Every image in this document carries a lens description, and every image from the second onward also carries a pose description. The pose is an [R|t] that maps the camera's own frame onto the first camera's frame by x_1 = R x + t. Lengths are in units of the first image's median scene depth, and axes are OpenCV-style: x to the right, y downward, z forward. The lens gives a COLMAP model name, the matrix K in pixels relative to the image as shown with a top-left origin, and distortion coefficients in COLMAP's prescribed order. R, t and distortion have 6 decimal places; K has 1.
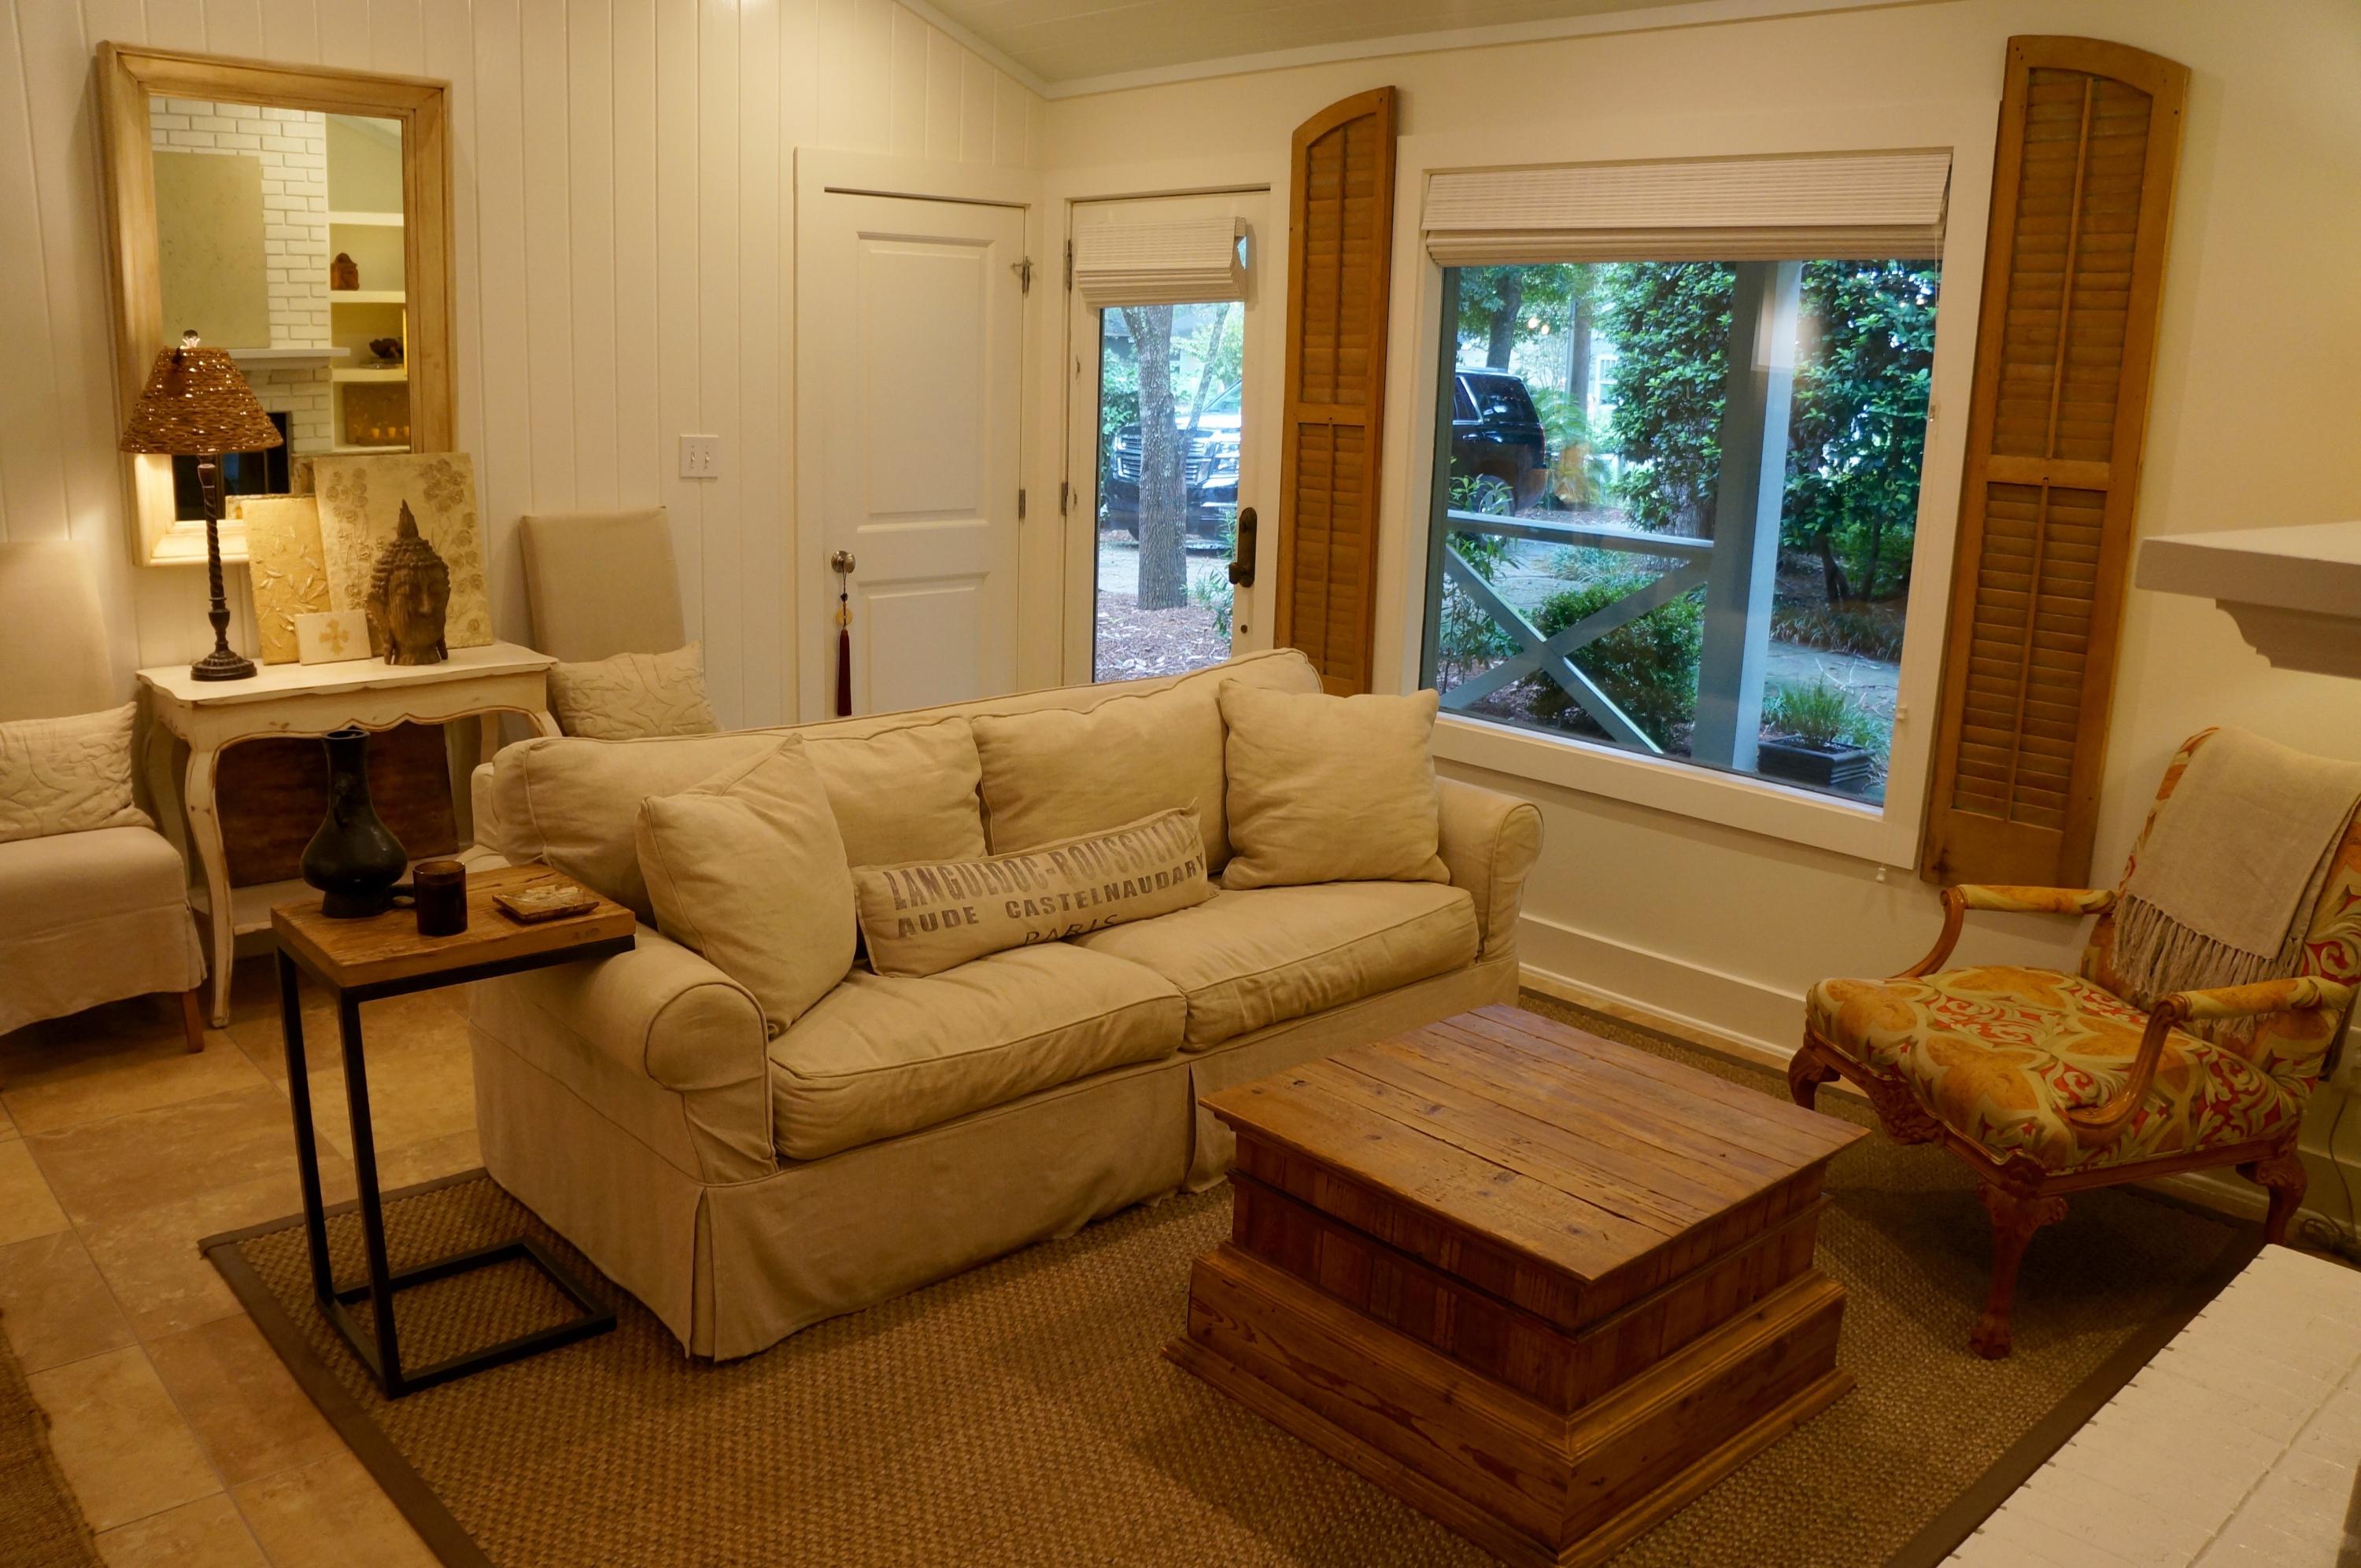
lens RADIAL K [[1830.6, 0, 1170.9], [0, 1830.6, 805.1], [0, 0, 1]] dist [-0.177066, 0.119959]
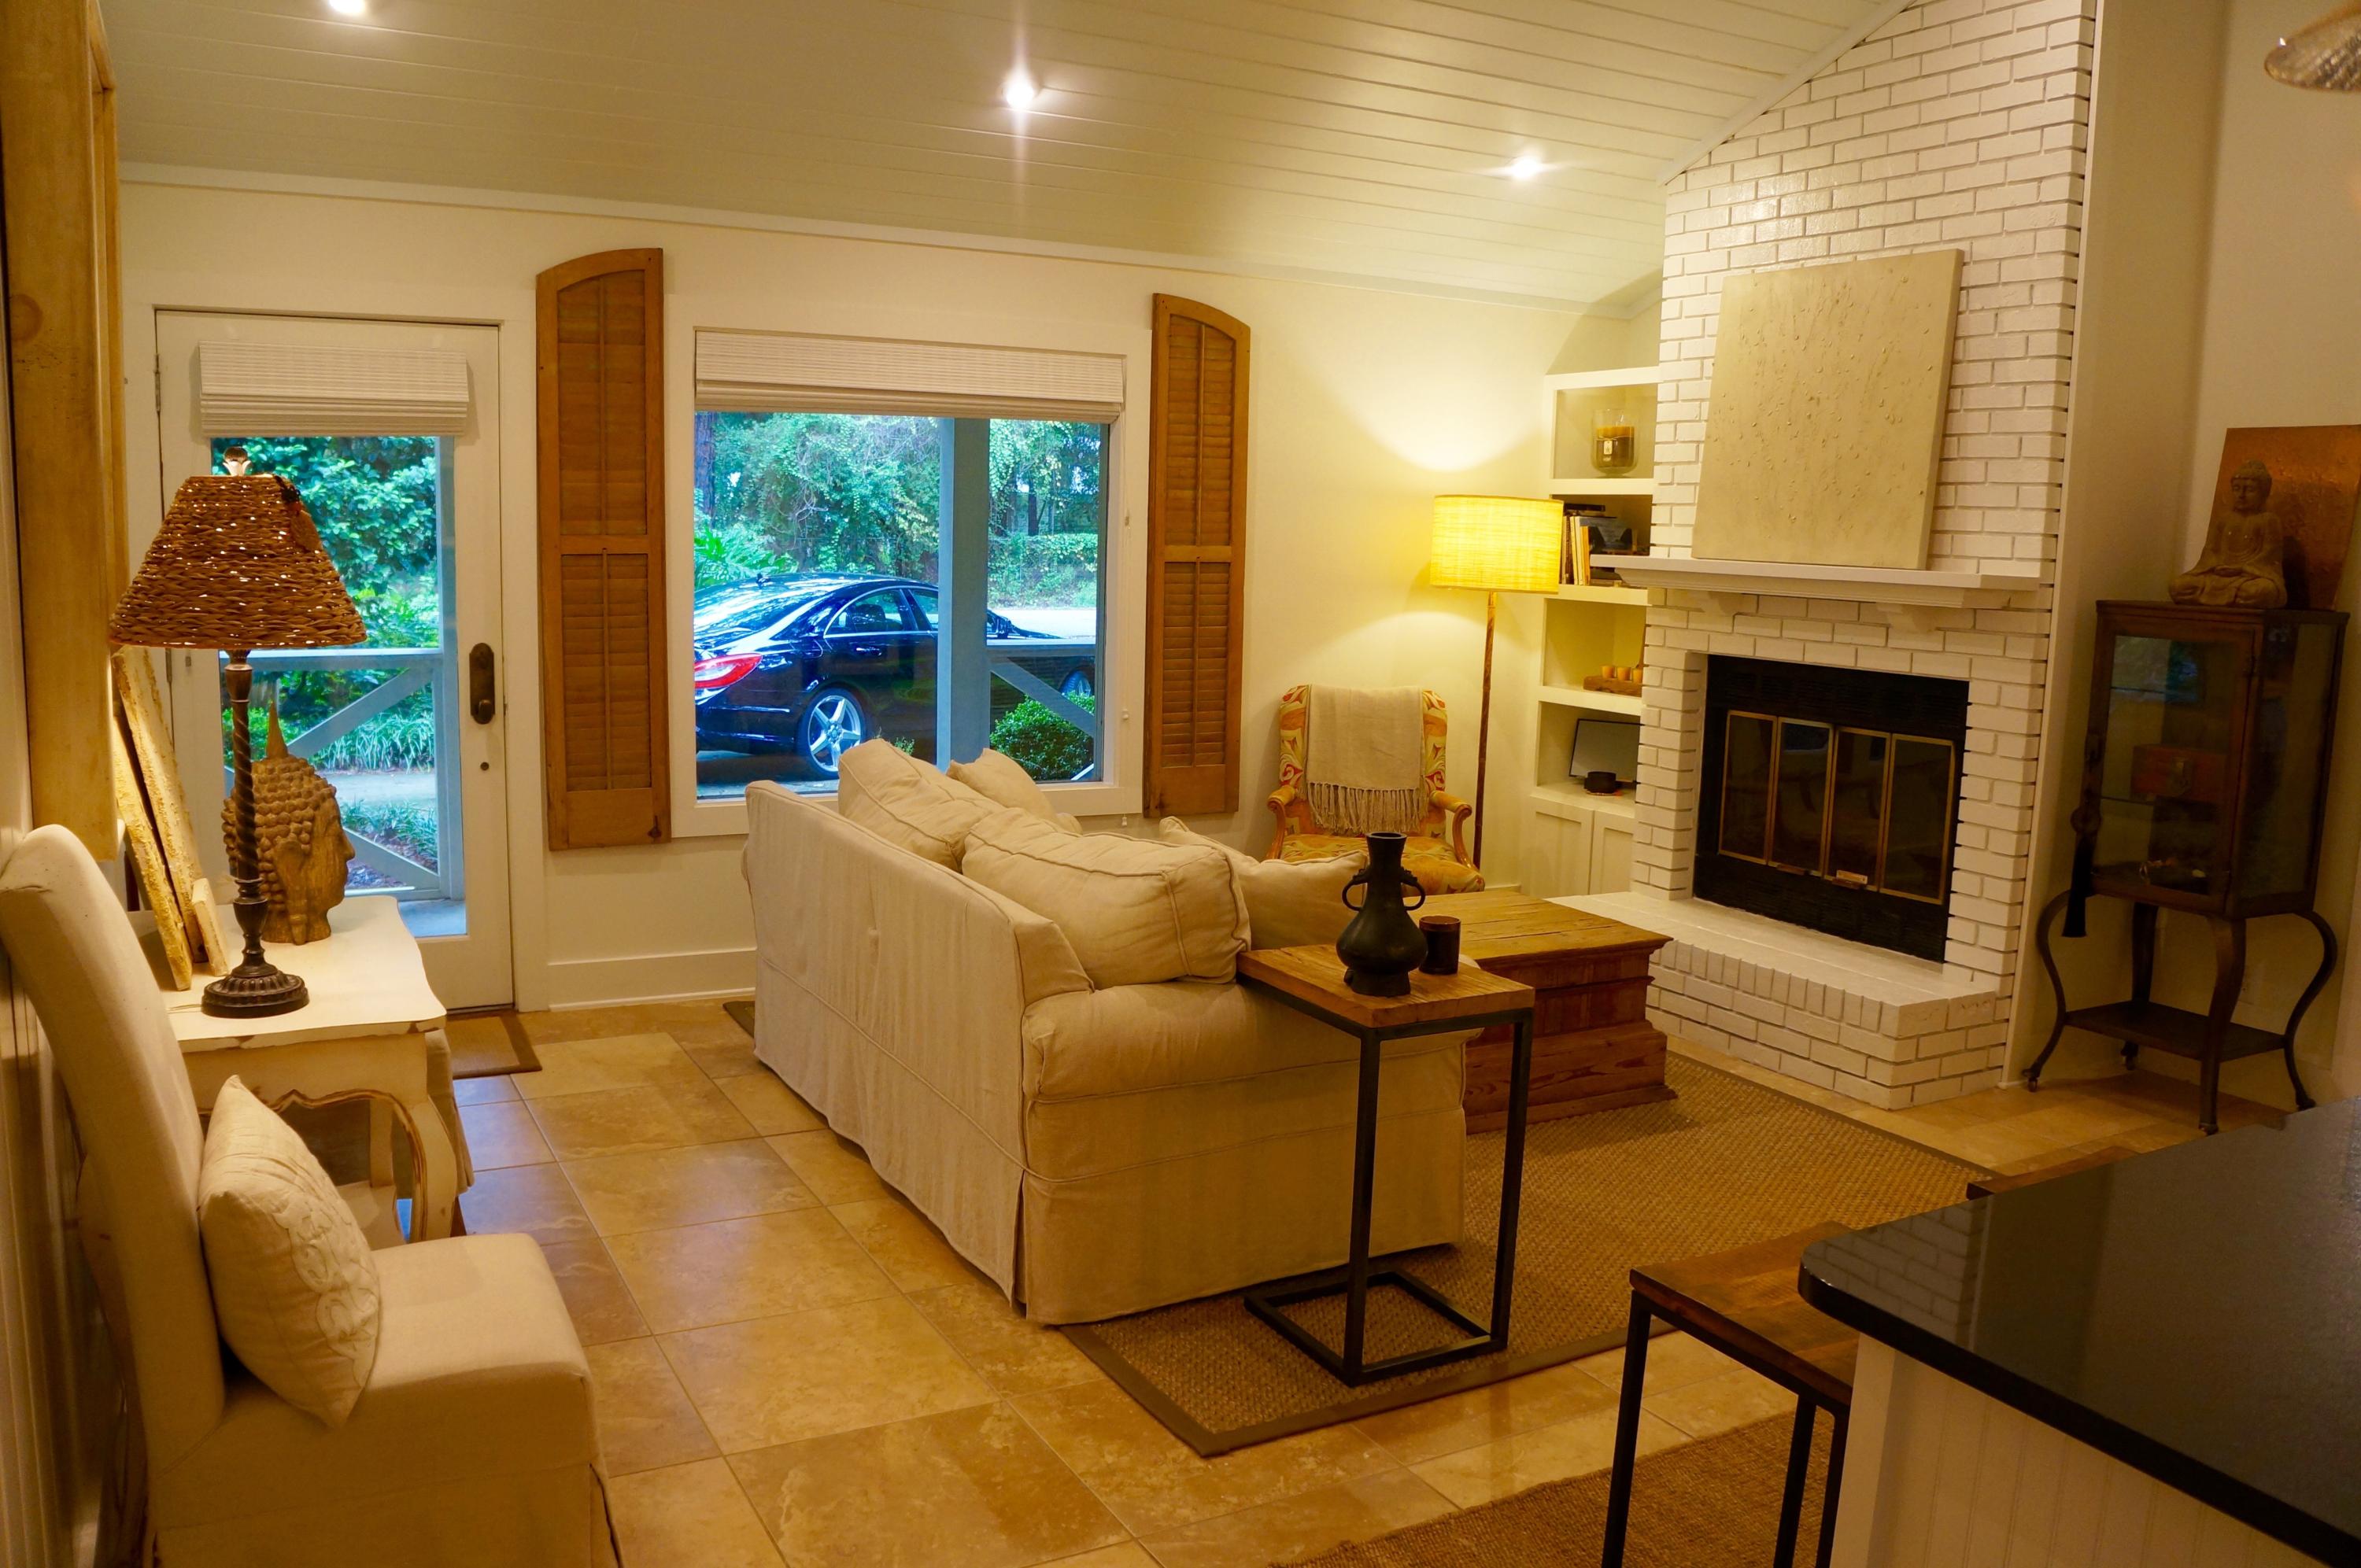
lens RADIAL K [[1830.6, 0, 1170.9], [0, 1830.6, 805.1], [0, 0, 1]] dist [-0.177066, 0.119959]
pose [[0.236310, -0.170682, 0.956569, -1.142260], [0.213751, 0.969468, 0.120179, -0.161816], [-0.947876, 0.176068, 0.265578, 0.568804]]
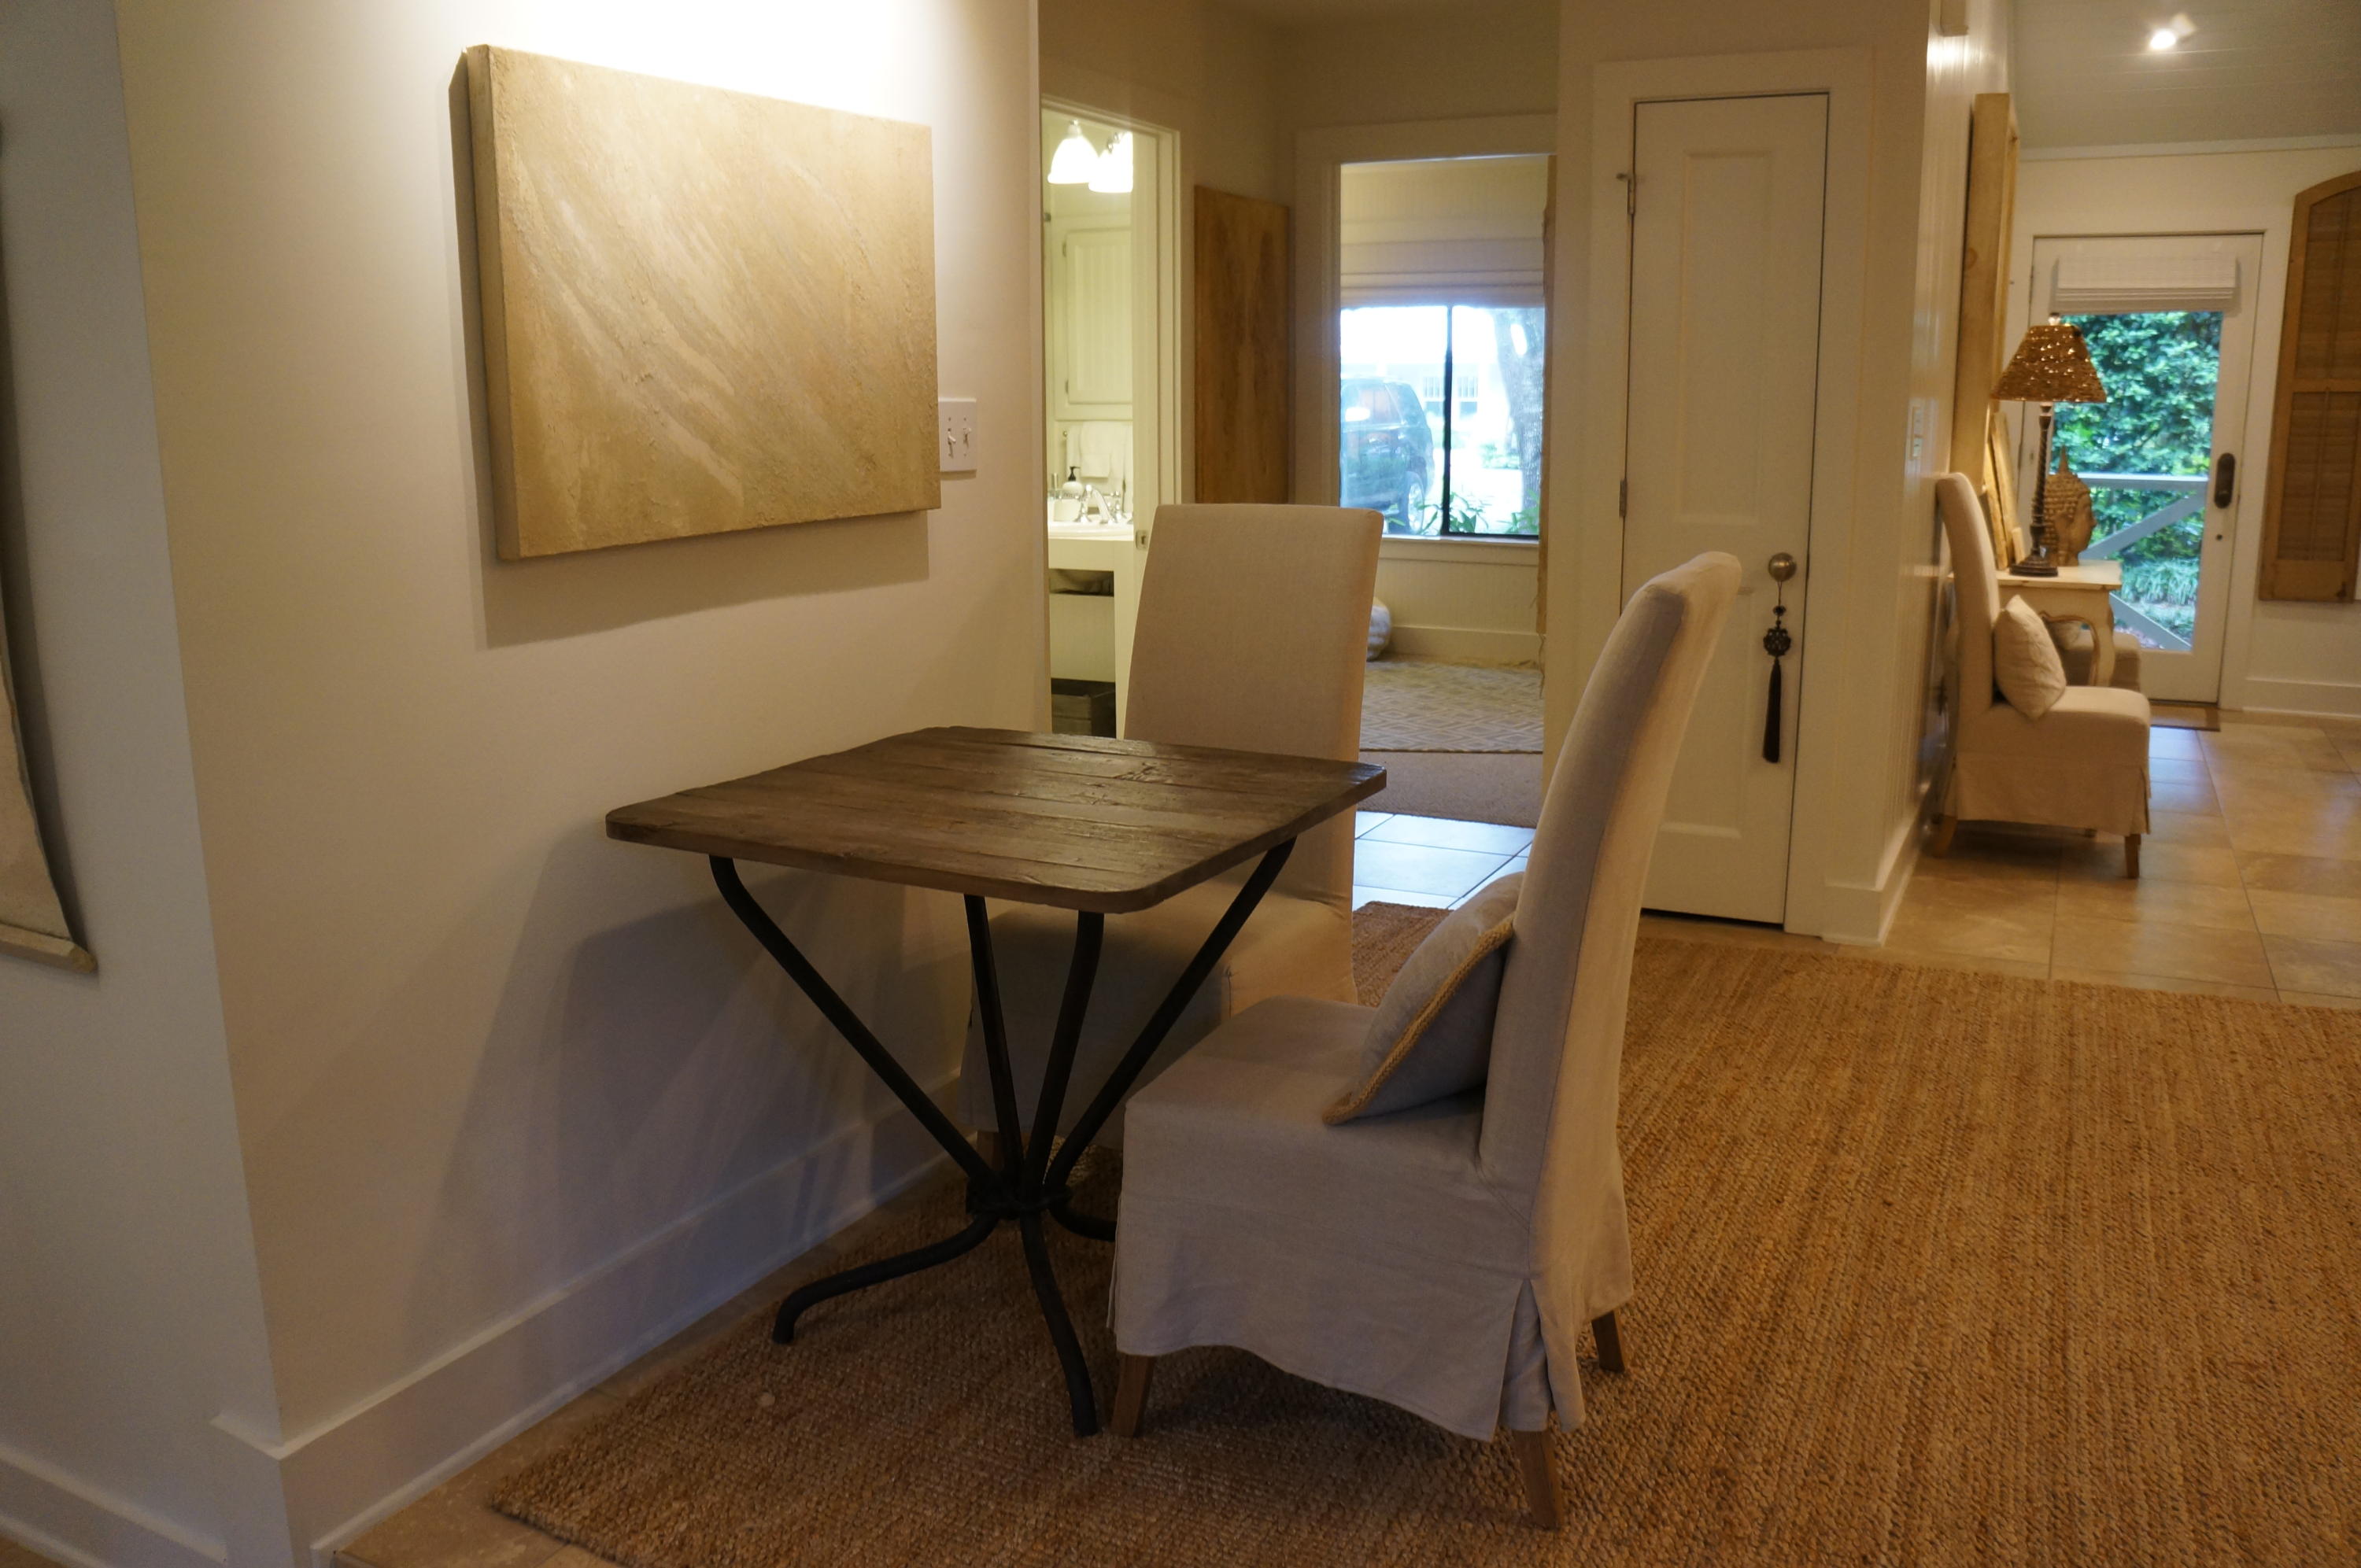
lens RADIAL K [[1830.6, 0, 1170.9], [0, 1830.6, 805.1], [0, 0, 1]] dist [-0.177066, 0.119959]
pose [[0.934347, -0.112308, 0.338204, -1.760061], [0.118383, 0.992964, 0.002682, 0.017978], [-0.336125, 0.037532, 0.941069, -0.016802]]
